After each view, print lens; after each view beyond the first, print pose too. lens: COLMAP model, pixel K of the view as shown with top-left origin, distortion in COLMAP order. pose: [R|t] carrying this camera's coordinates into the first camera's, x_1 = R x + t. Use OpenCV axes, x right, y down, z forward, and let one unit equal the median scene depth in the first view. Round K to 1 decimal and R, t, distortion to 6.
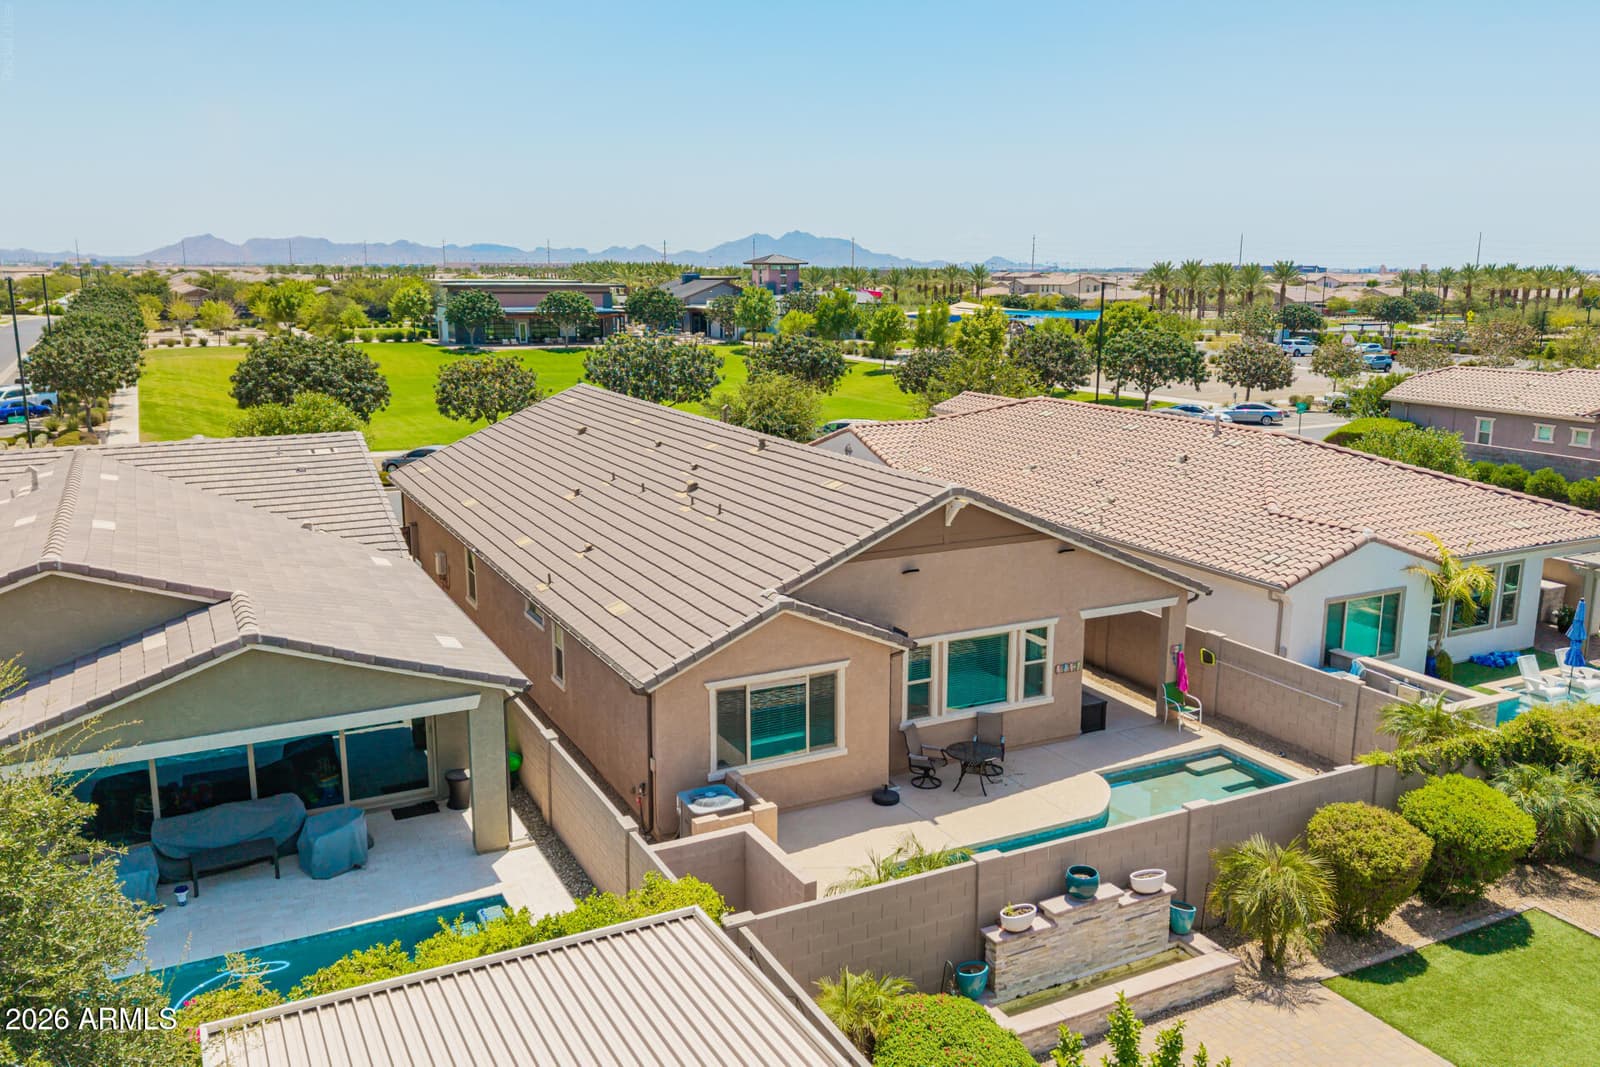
lens RADIAL K [[1260.3, 0, 805.2], [0, 1260.3, 528.5], [0, 0, 1]] dist [0.073463, -0.115445]
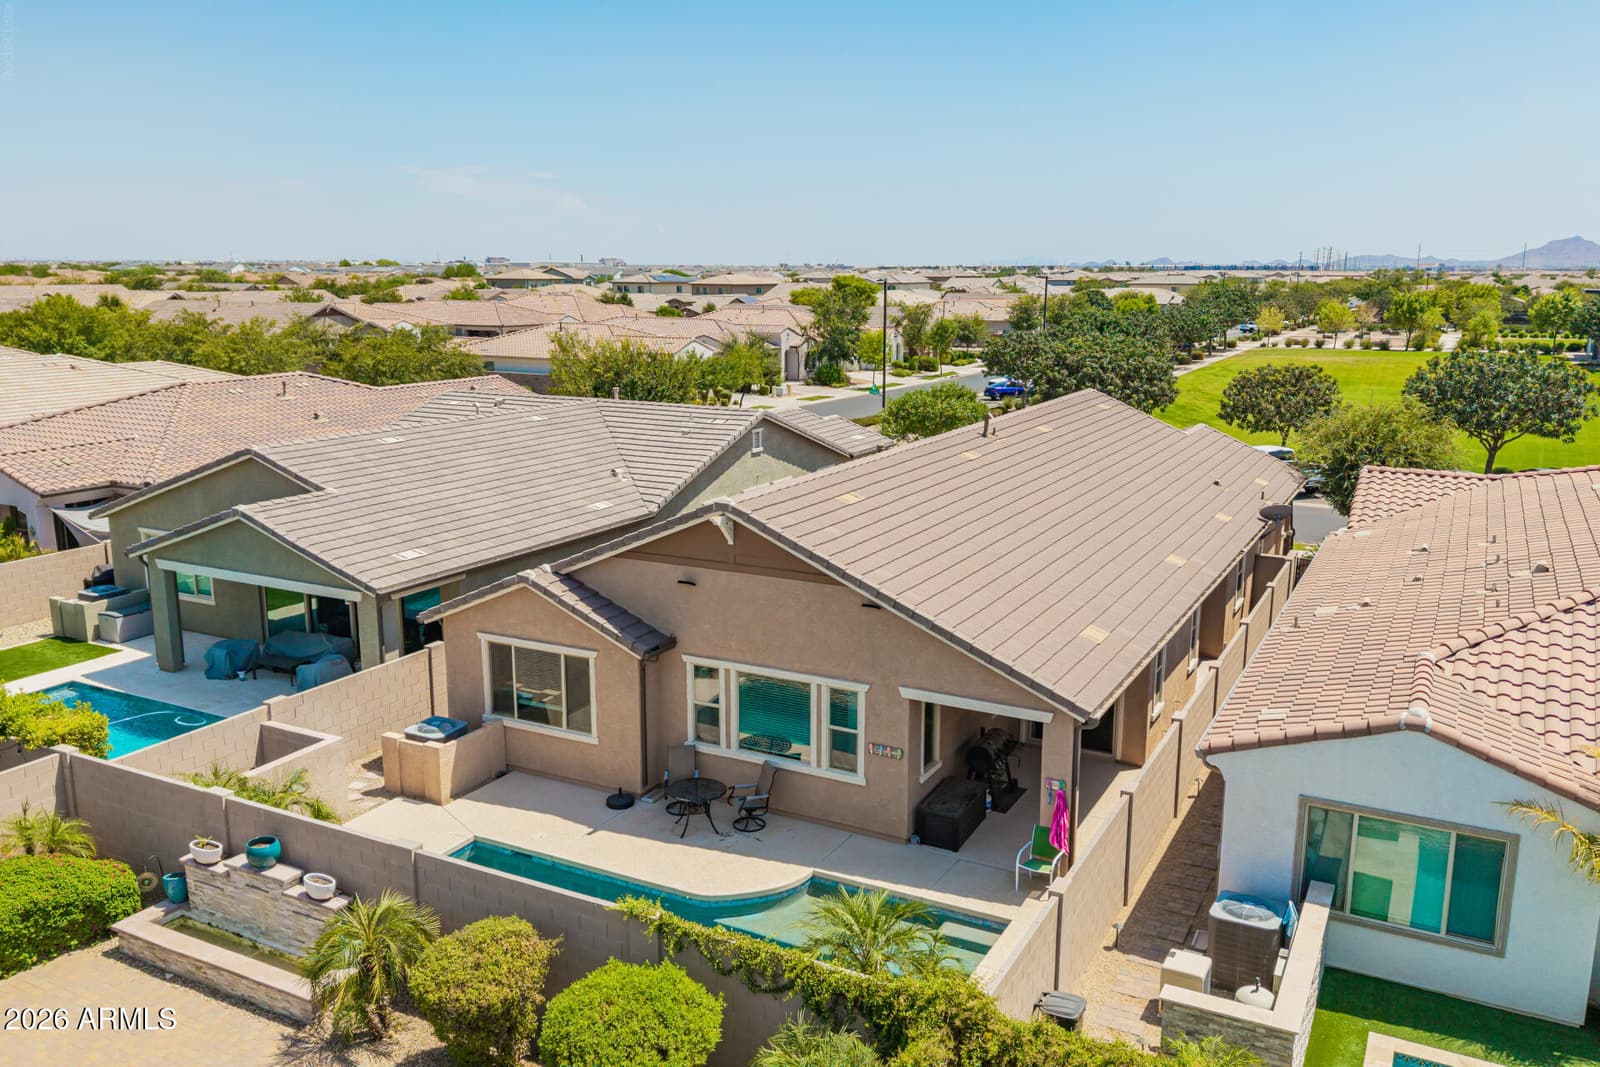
lens RADIAL K [[1260.3, 0, 800.4], [0, 1260.3, 537.9], [0, 0, 1]] dist [0.073463, -0.115445]
pose [[0.567440, 0.168753, -0.805937, 0.824839], [-0.165944, 0.982128, 0.088808, -0.090291], [0.806520, 0.083347, 0.585302, 0.474553]]
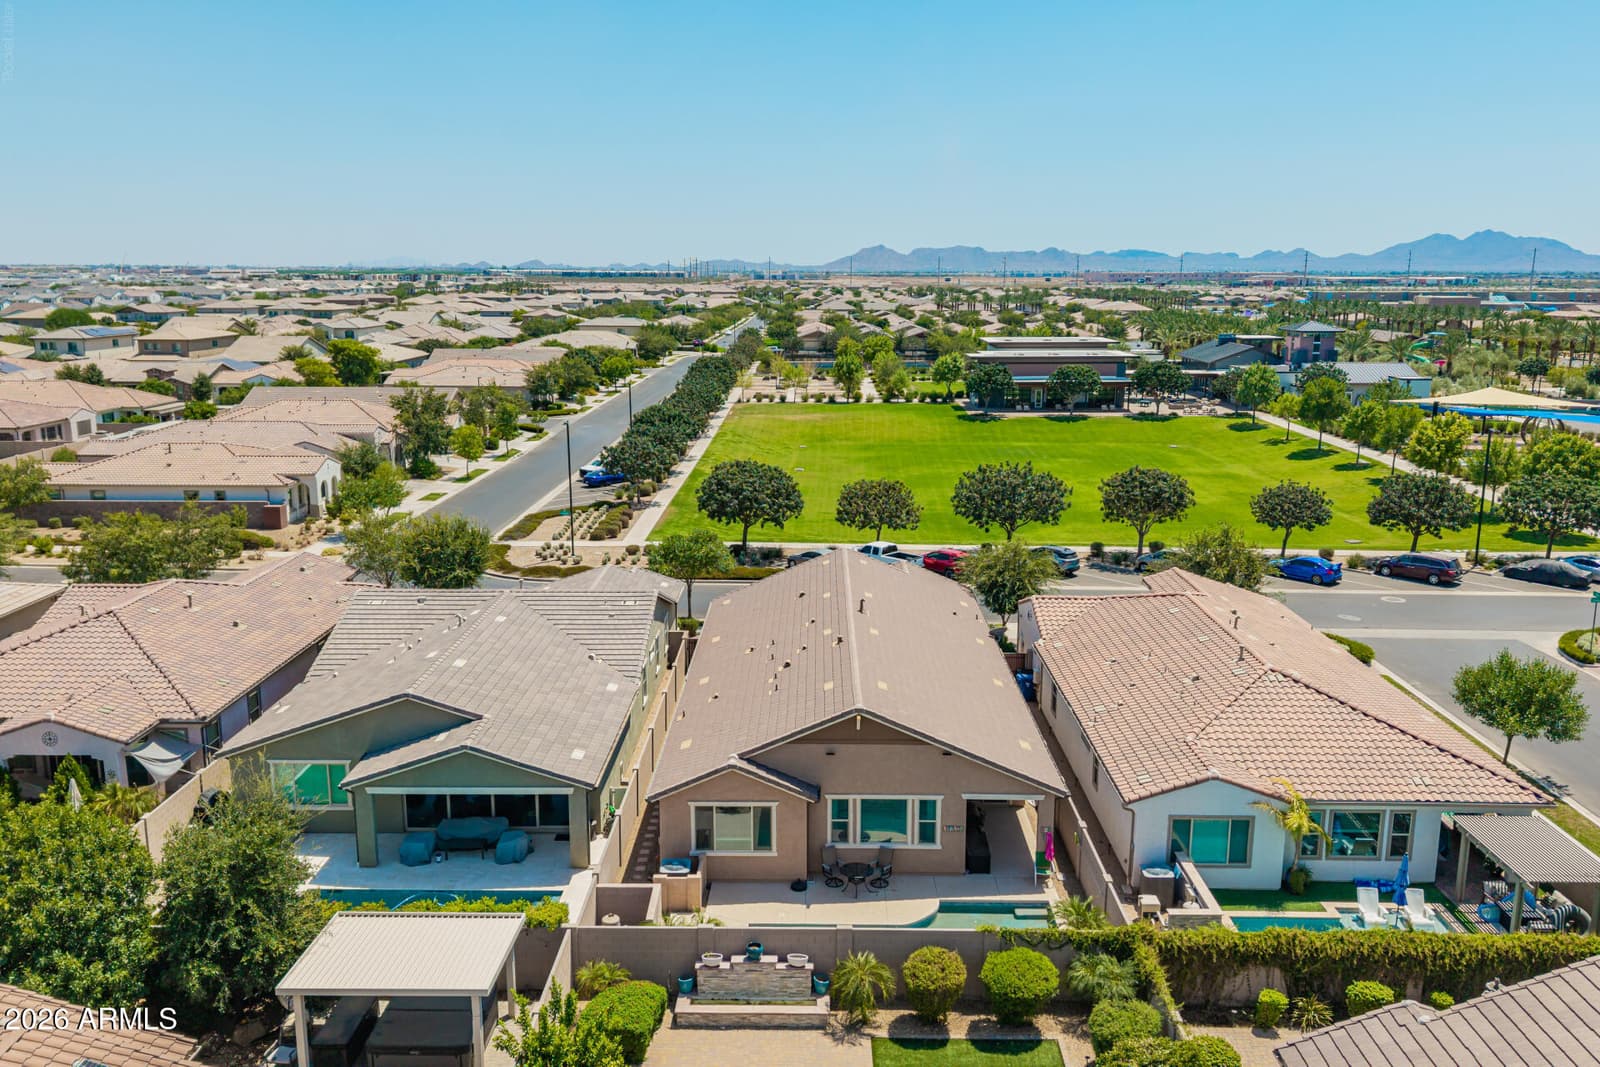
lens RADIAL K [[1260.3, 0, 803.5], [0, 1260.3, 538.1], [0, 0, 1]] dist [0.073463, -0.115445]
pose [[0.882380, 0.095997, -0.460640, 0.734143], [-0.094347, 0.995182, 0.026667, -0.269611], [0.460981, 0.019929, 0.887186, -0.462693]]
